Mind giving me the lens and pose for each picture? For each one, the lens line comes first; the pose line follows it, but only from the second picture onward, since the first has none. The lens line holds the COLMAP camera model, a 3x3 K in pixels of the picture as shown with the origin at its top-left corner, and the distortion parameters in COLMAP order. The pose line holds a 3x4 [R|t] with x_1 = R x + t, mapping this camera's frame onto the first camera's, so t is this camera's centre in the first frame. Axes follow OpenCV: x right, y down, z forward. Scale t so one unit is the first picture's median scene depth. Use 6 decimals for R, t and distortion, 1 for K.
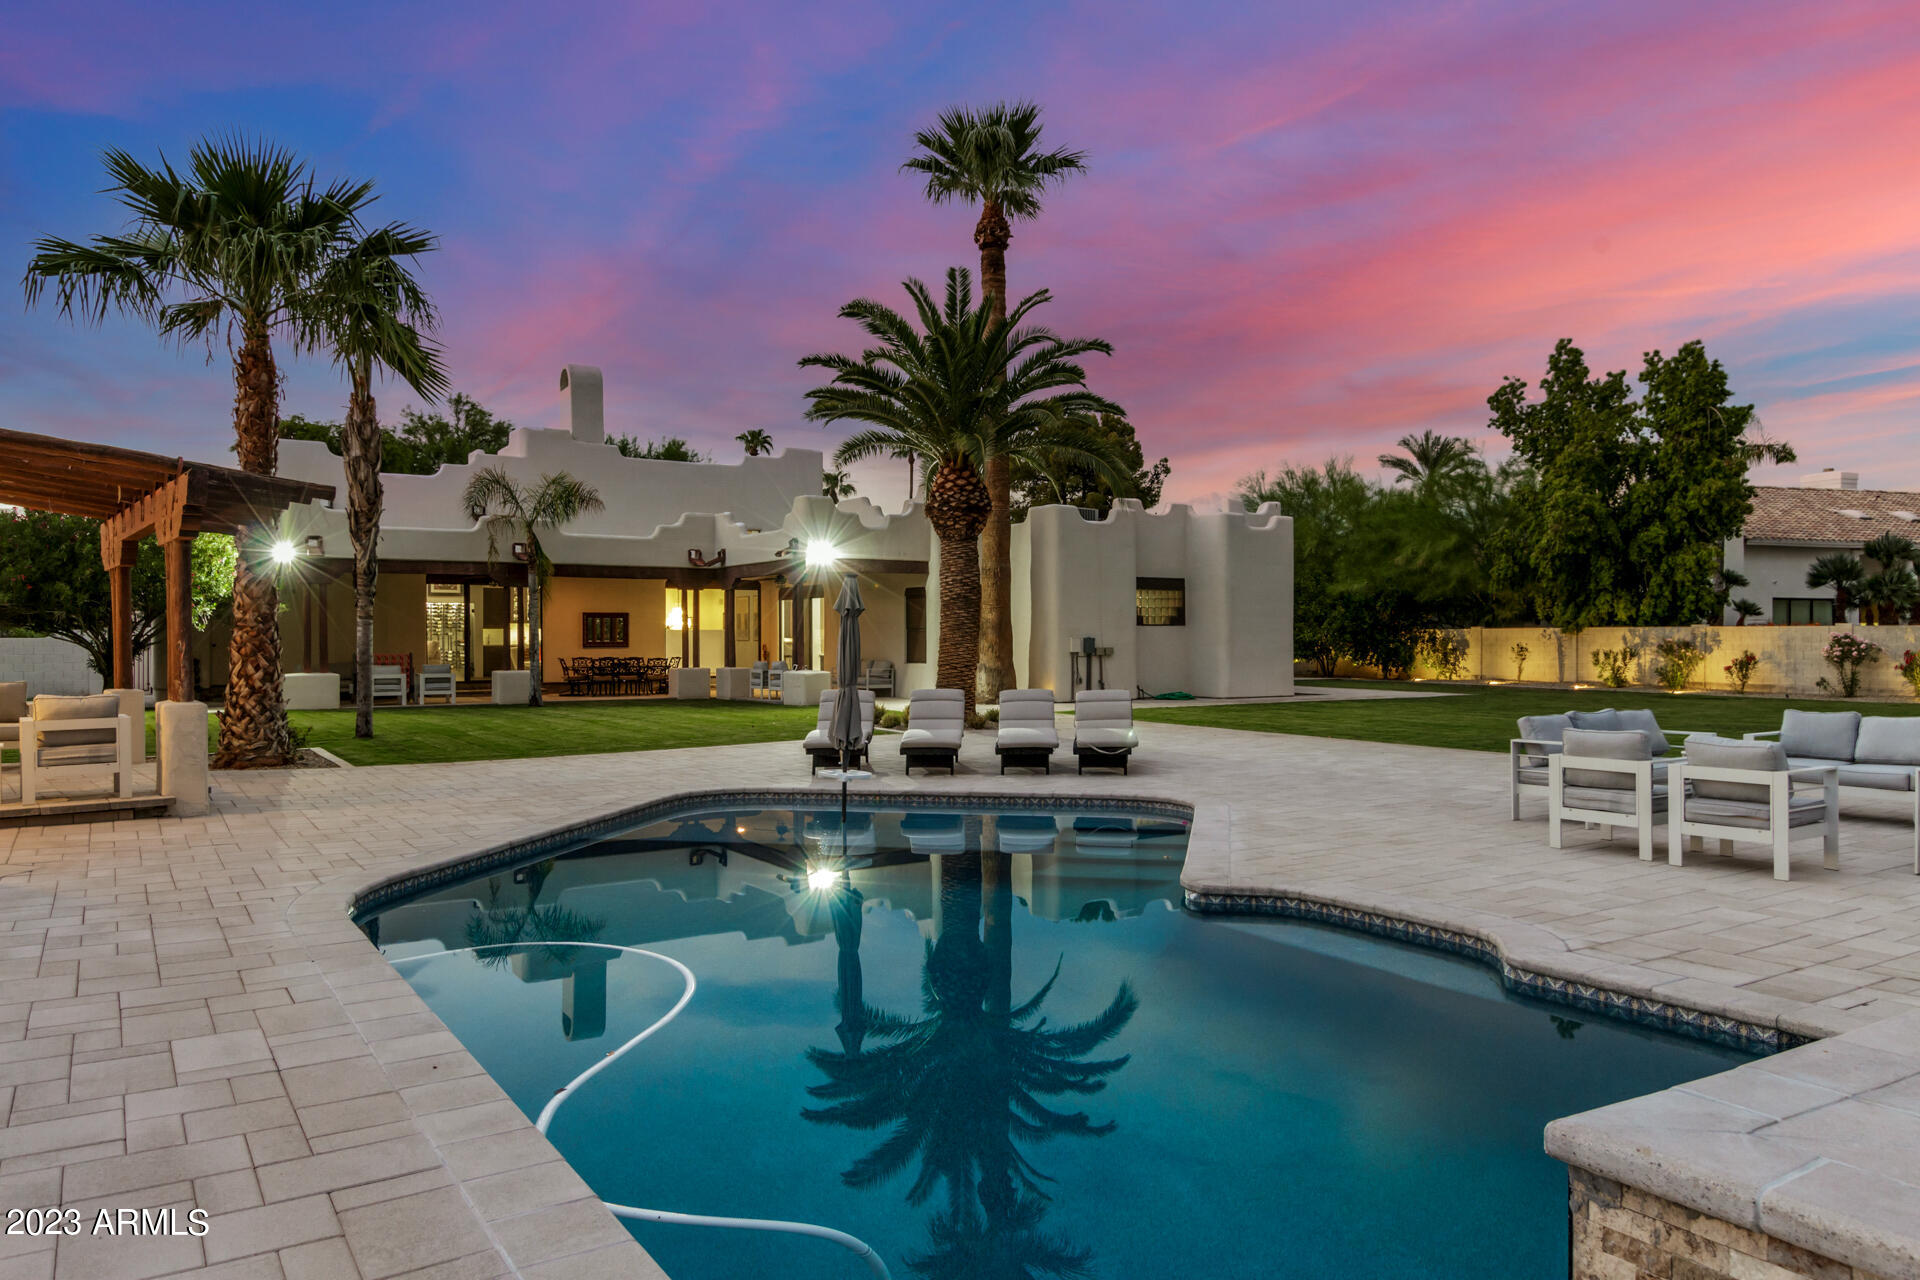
lens RADIAL K [[1318.0, 0, 964.6], [0, 1318.0, 637.9], [0, 0, 1]] dist [-0.016459, 0.021472]
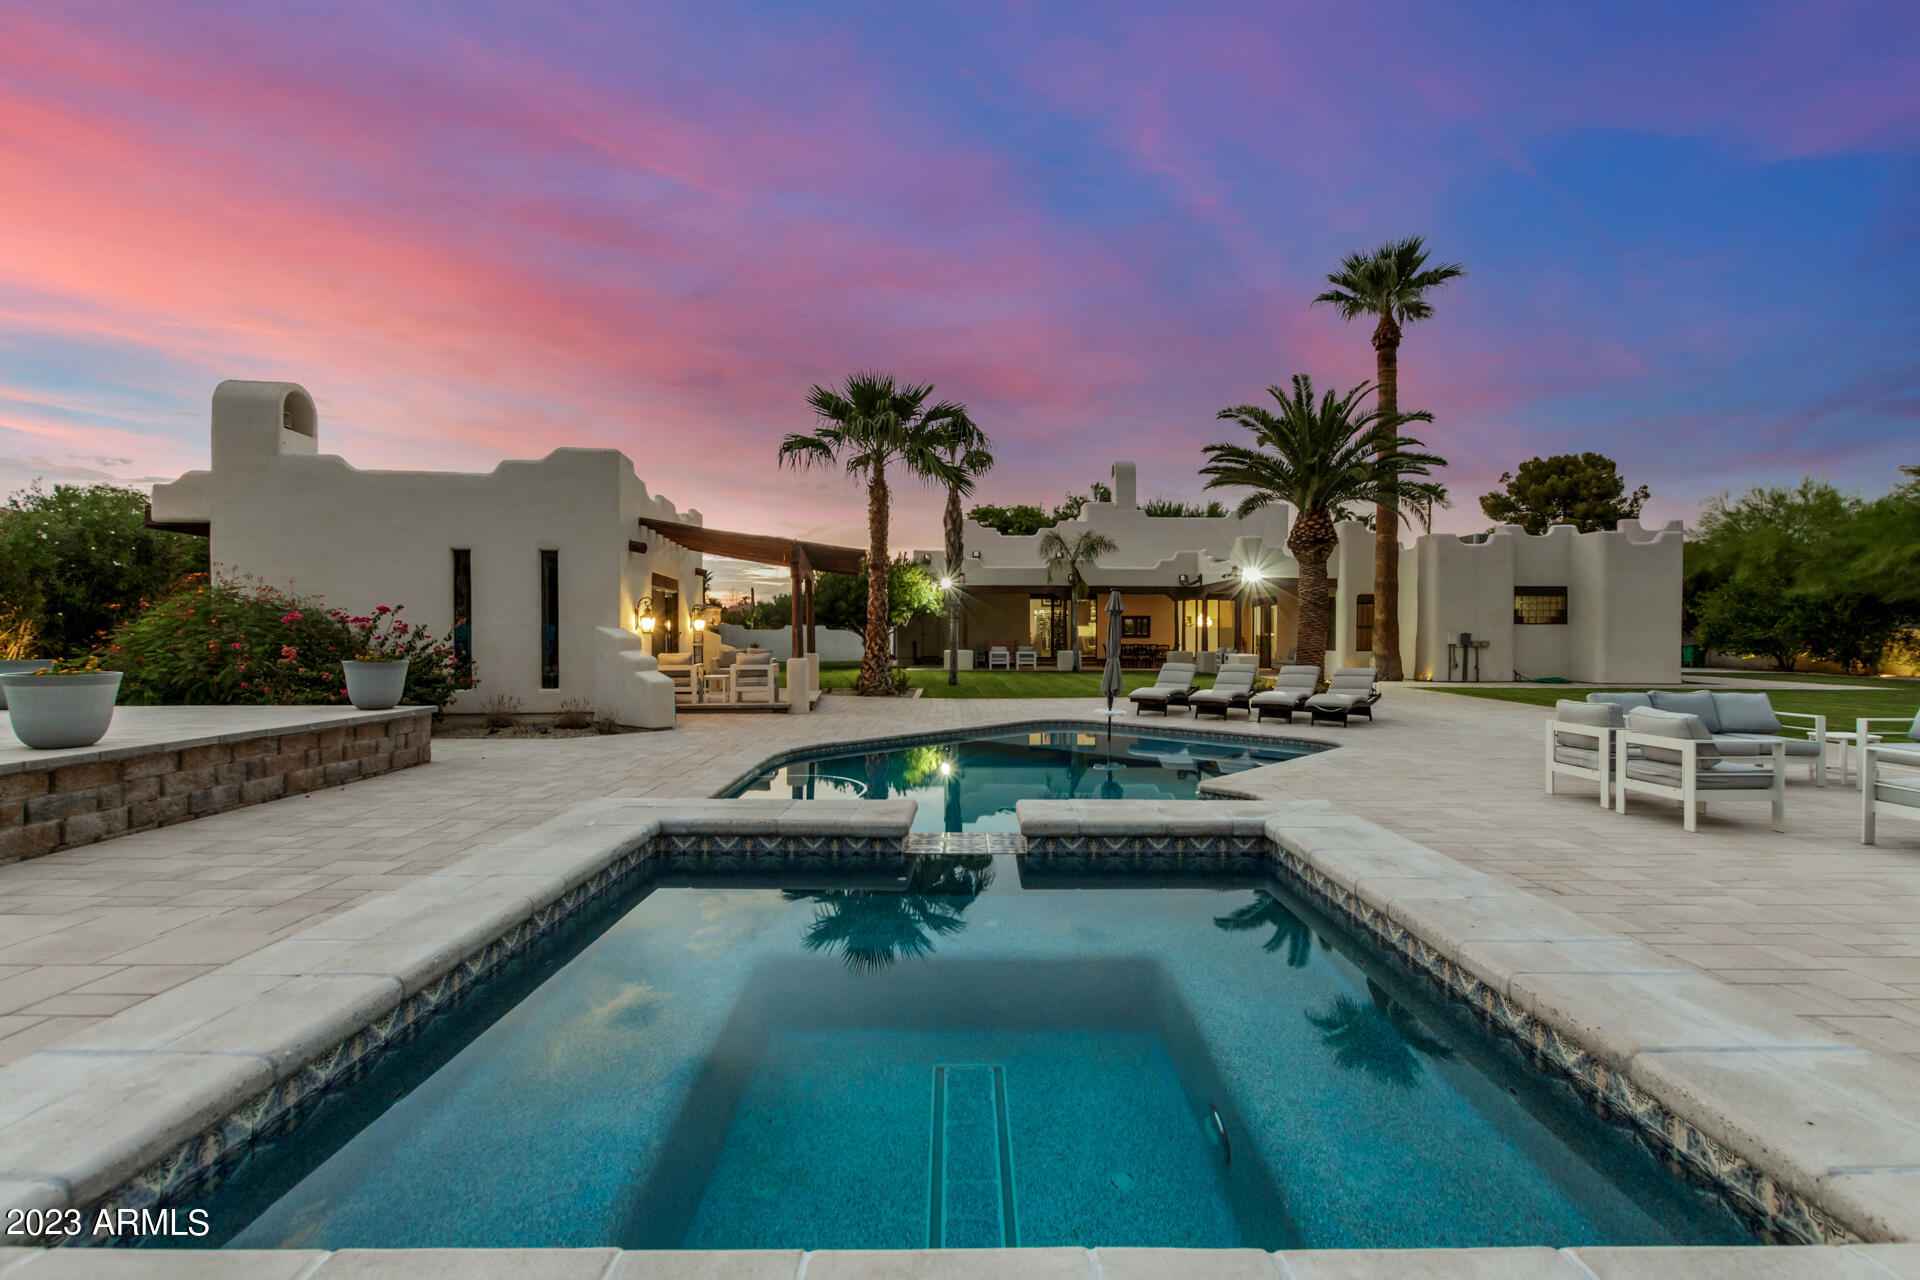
lens RADIAL K [[876.3, 0, 967.6], [0, 876.3, 639.8], [0, 0, 1]] dist [0.005406, -0.002293]
pose [[0.846233, 0.010187, -0.532716, 0.145019], [-0.006904, 0.999943, 0.008156, 0.002802], [0.532768, -0.003224, 0.846255, -0.005026]]
